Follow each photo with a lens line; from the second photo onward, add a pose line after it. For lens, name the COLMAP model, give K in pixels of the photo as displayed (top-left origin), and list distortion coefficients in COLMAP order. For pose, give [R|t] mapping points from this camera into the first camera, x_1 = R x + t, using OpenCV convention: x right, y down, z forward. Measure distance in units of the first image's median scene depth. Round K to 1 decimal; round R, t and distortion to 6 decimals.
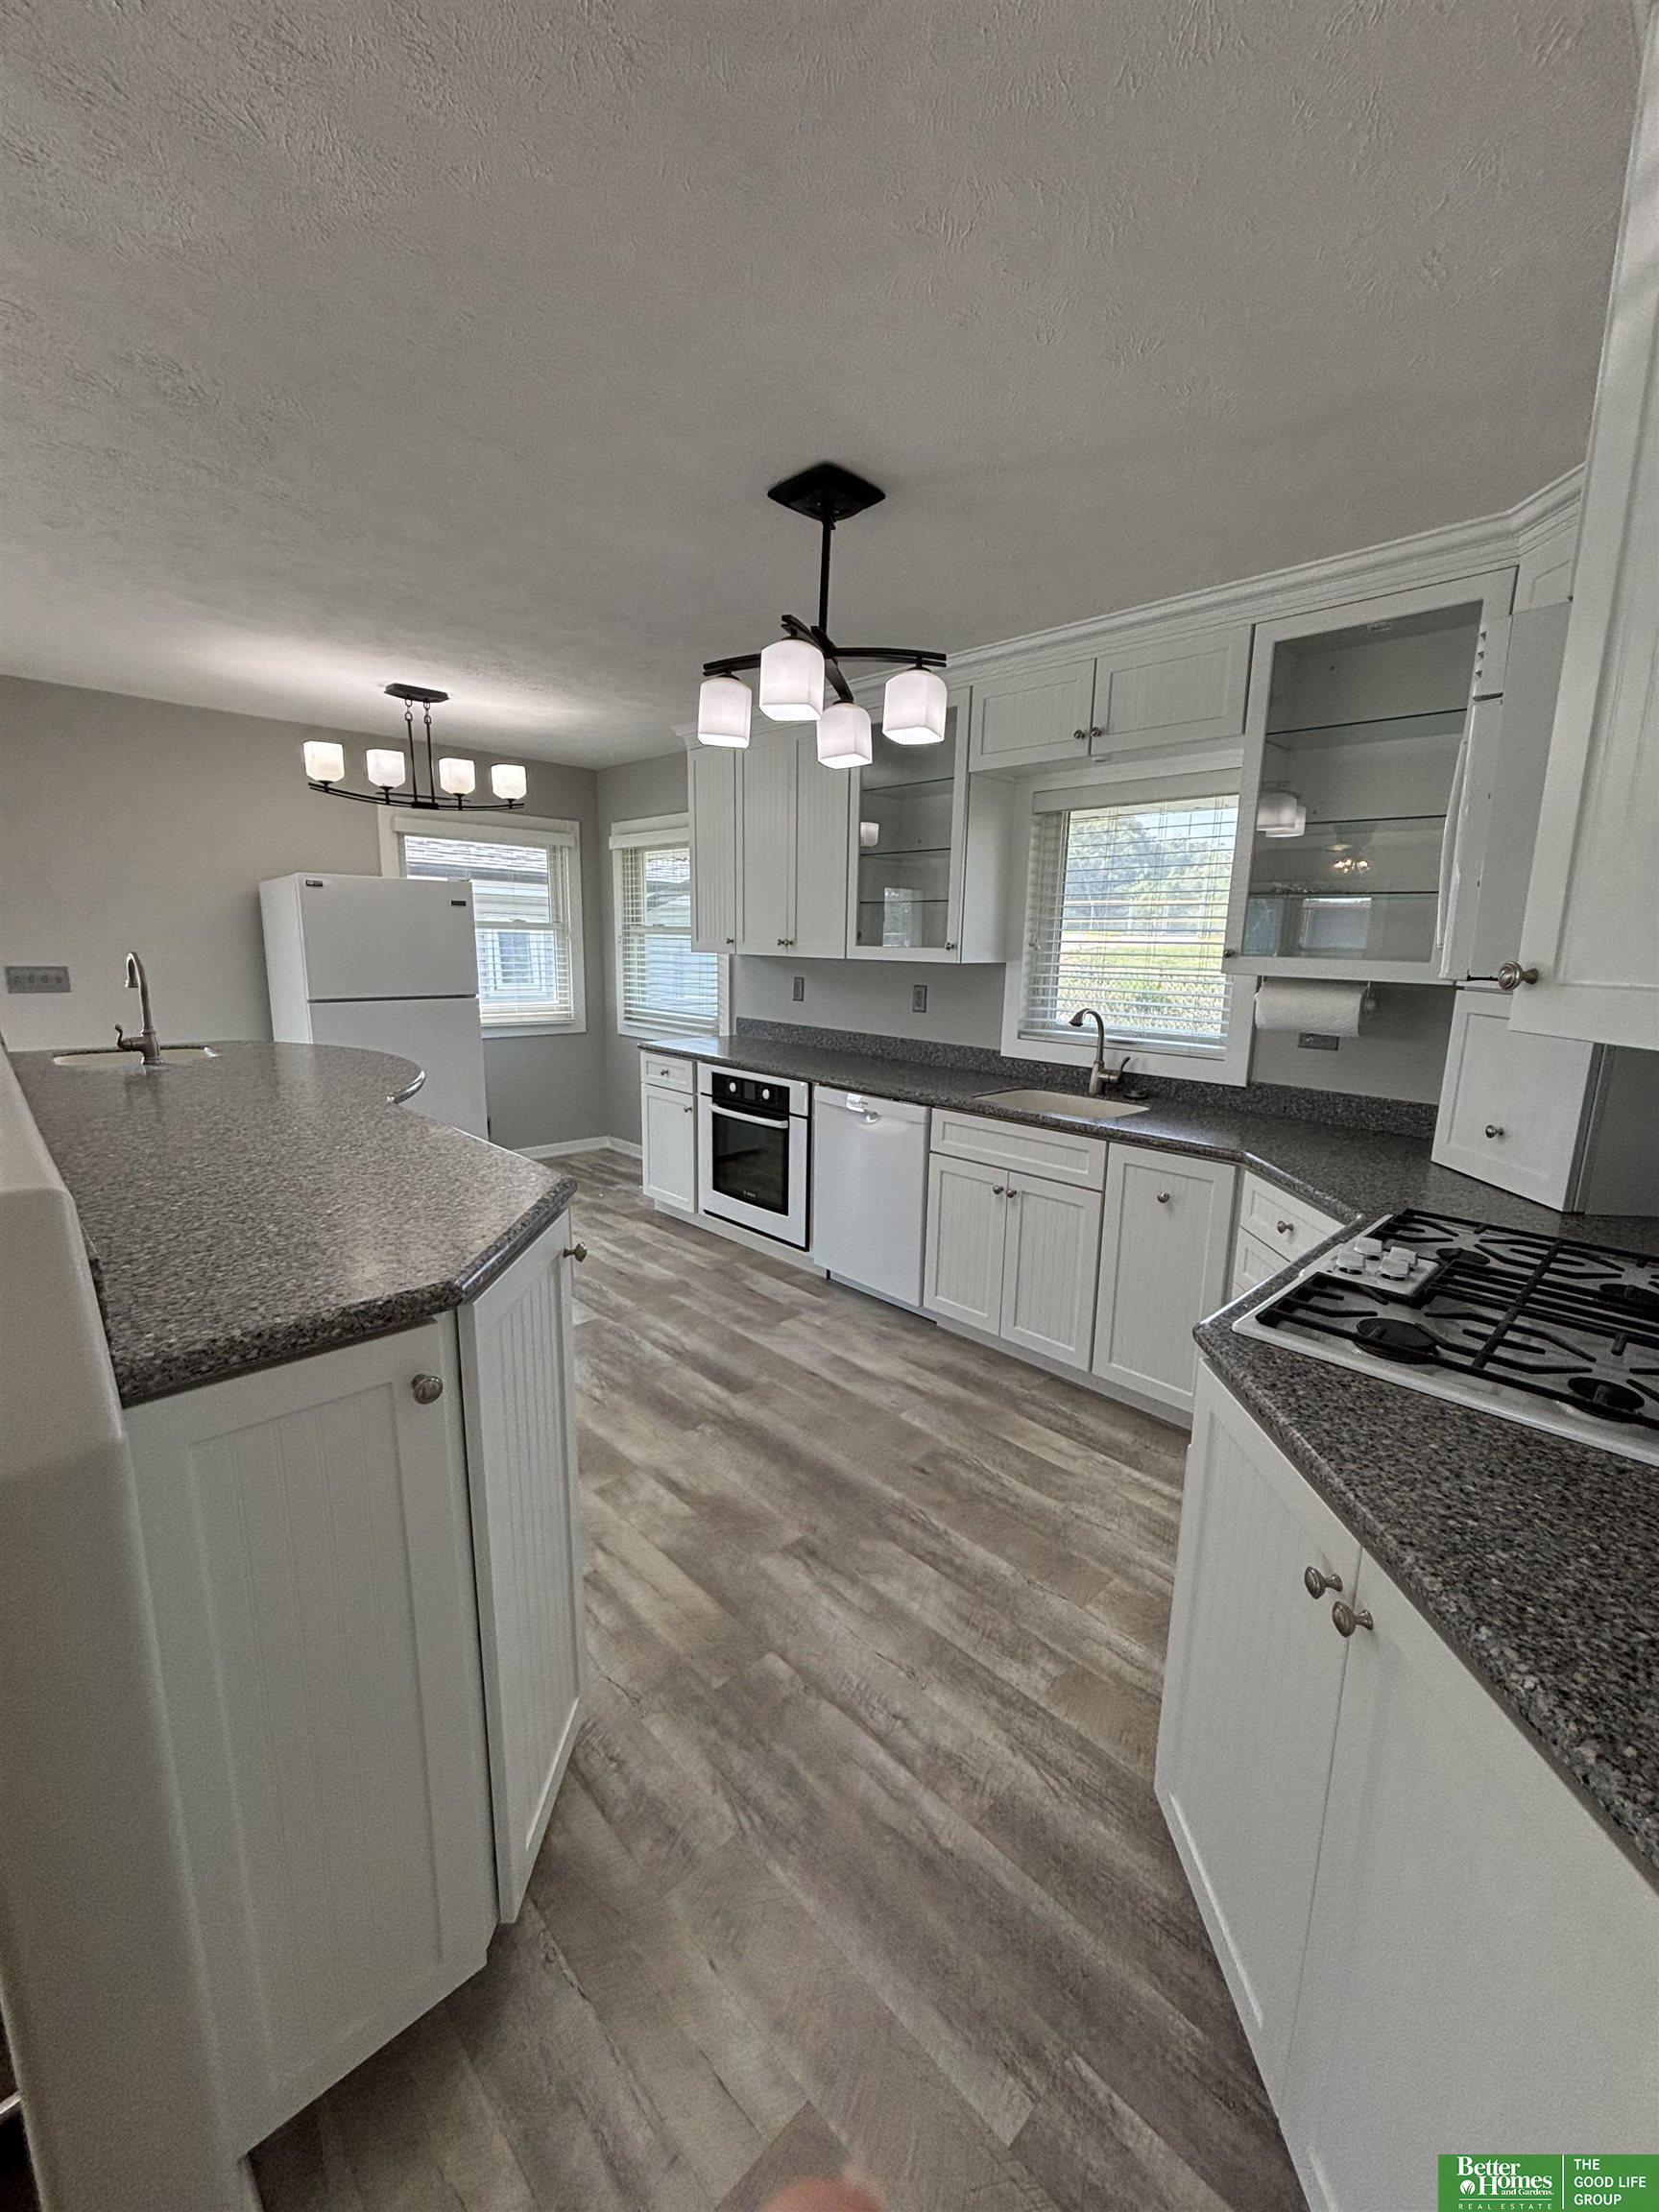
lens RADIAL K [[888.6, 0, 832.4], [0, 888.6, 1107.5], [0, 0, 1]] dist [0.002201, -0.000148]
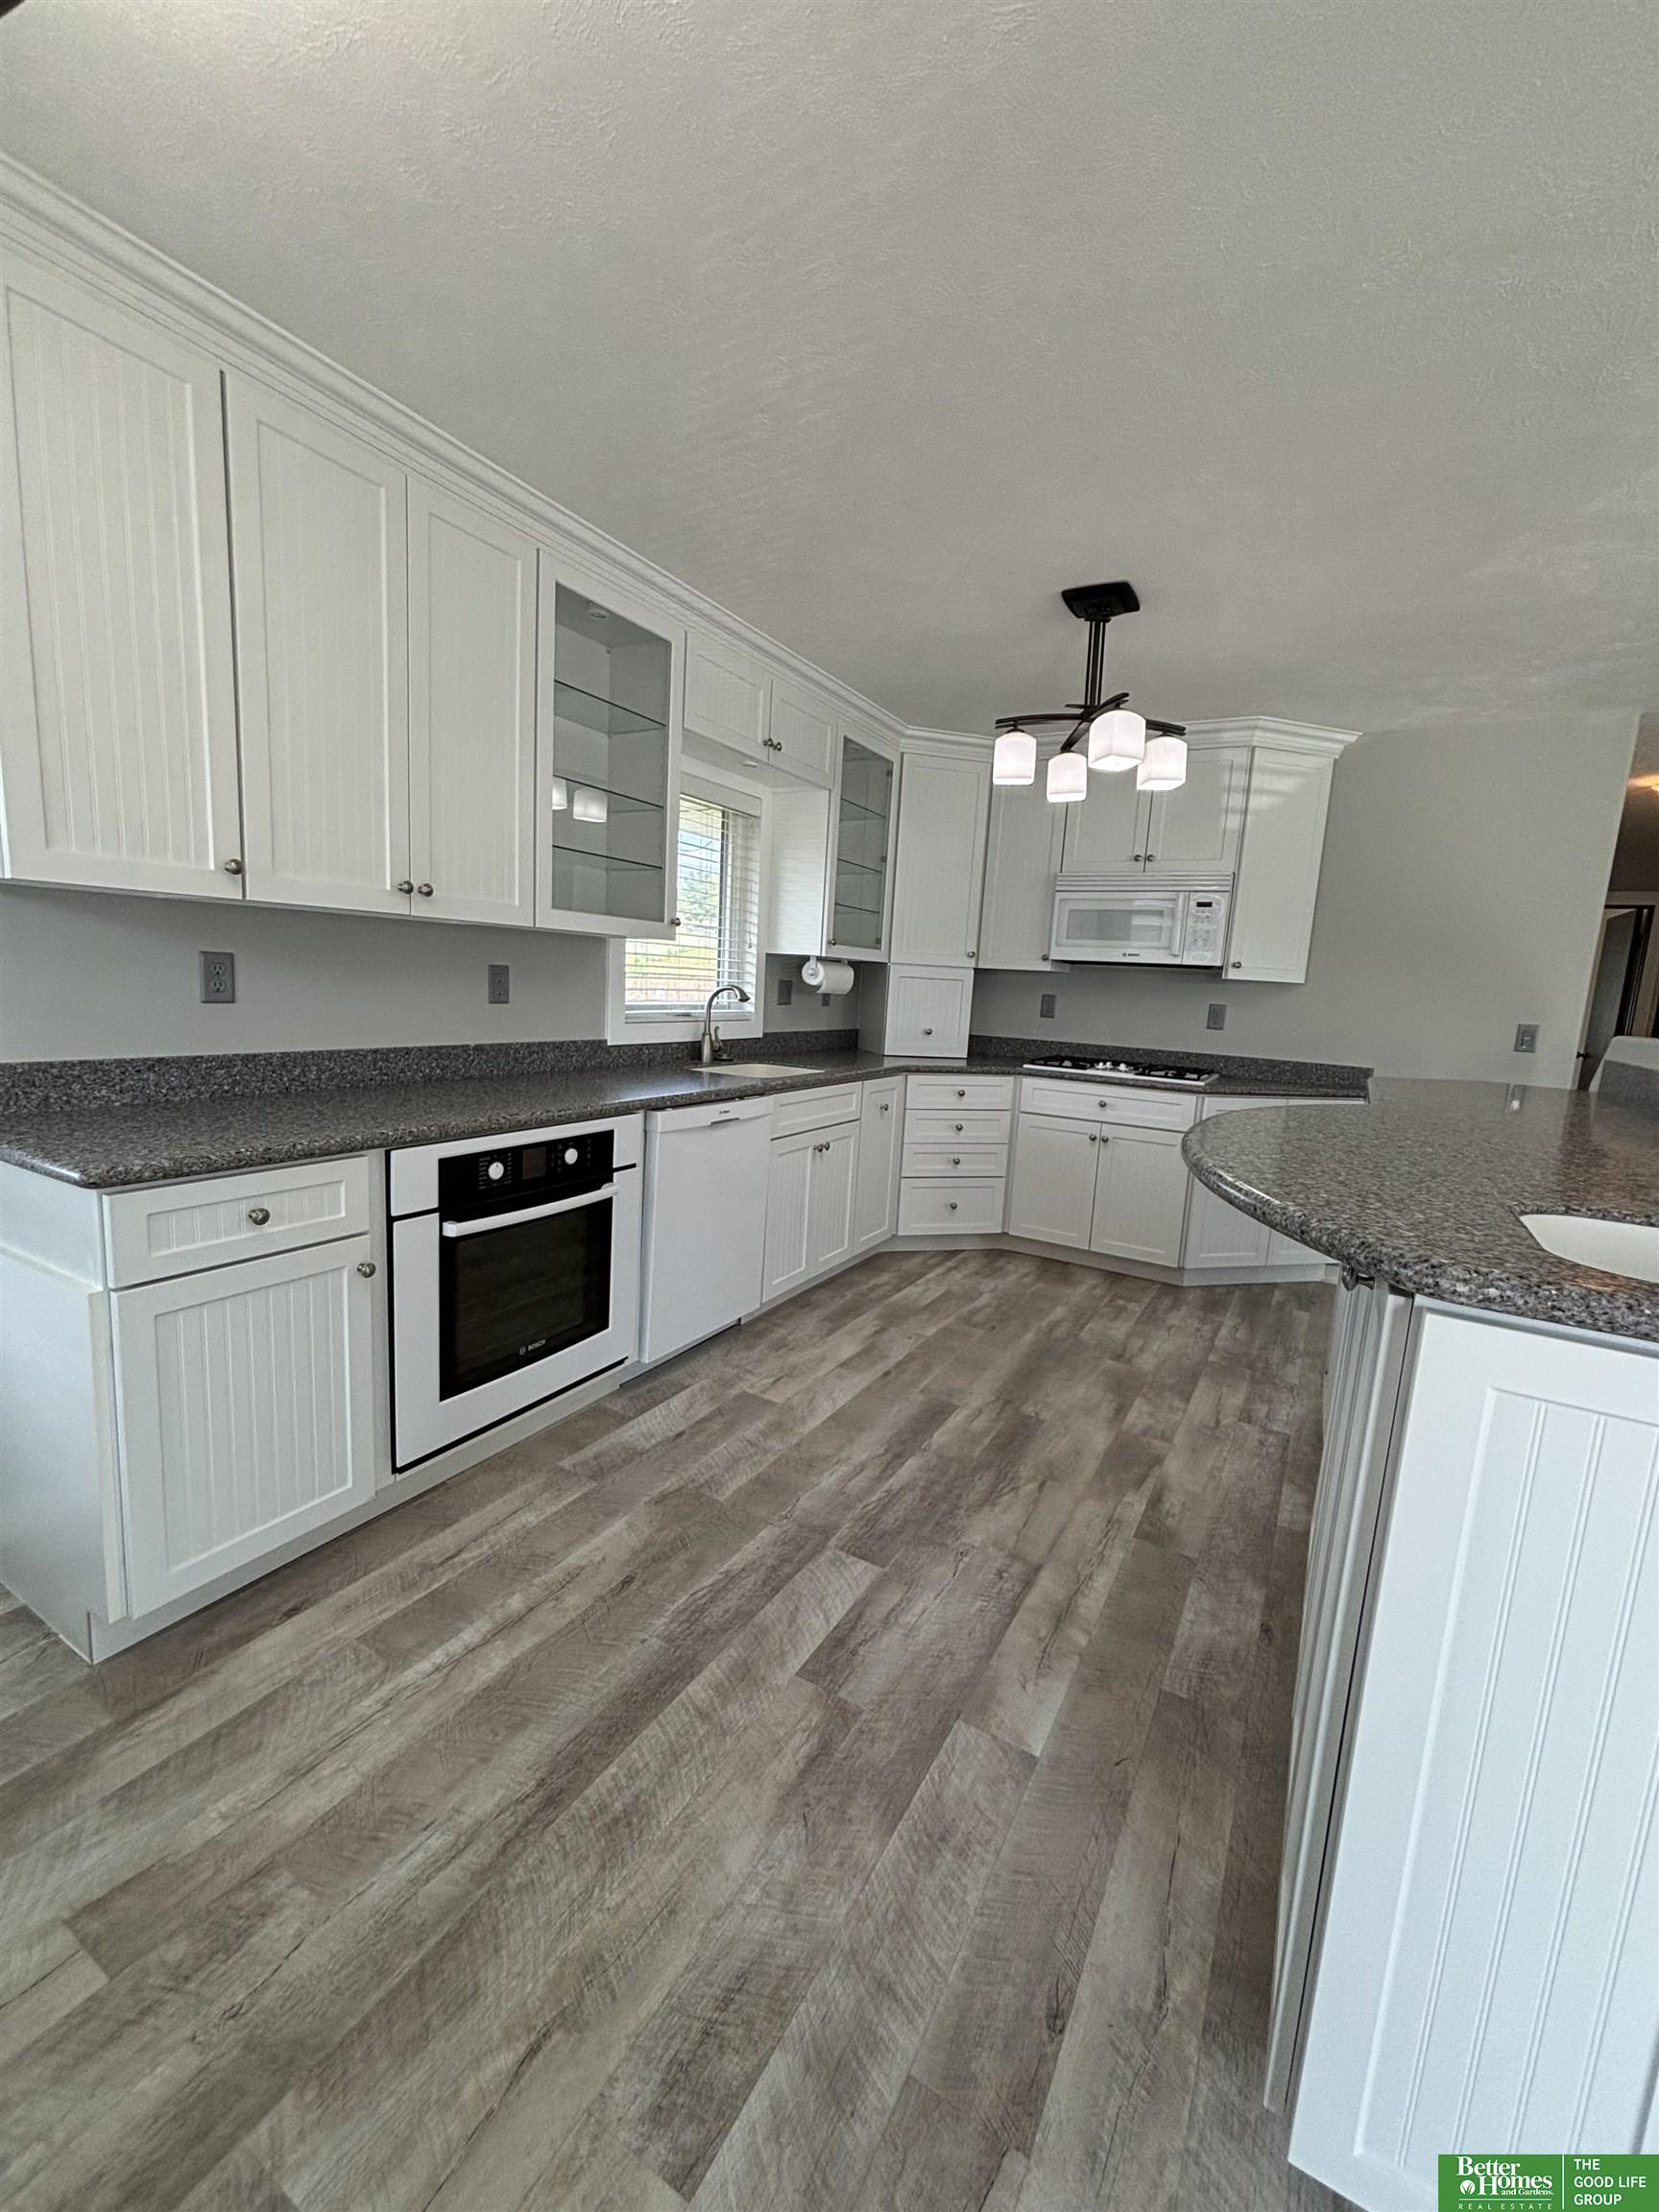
lens RADIAL K [[888.6, 0, 832.4], [0, 888.6, 1107.5], [0, 0, 1]] dist [0.002201, -0.000148]
pose [[-0.266035, -0.178768, 0.947242, -0.765206], [0.120560, 0.968768, 0.216690, -0.173897], [-0.956395, 0.171847, -0.236174, 1.085412]]
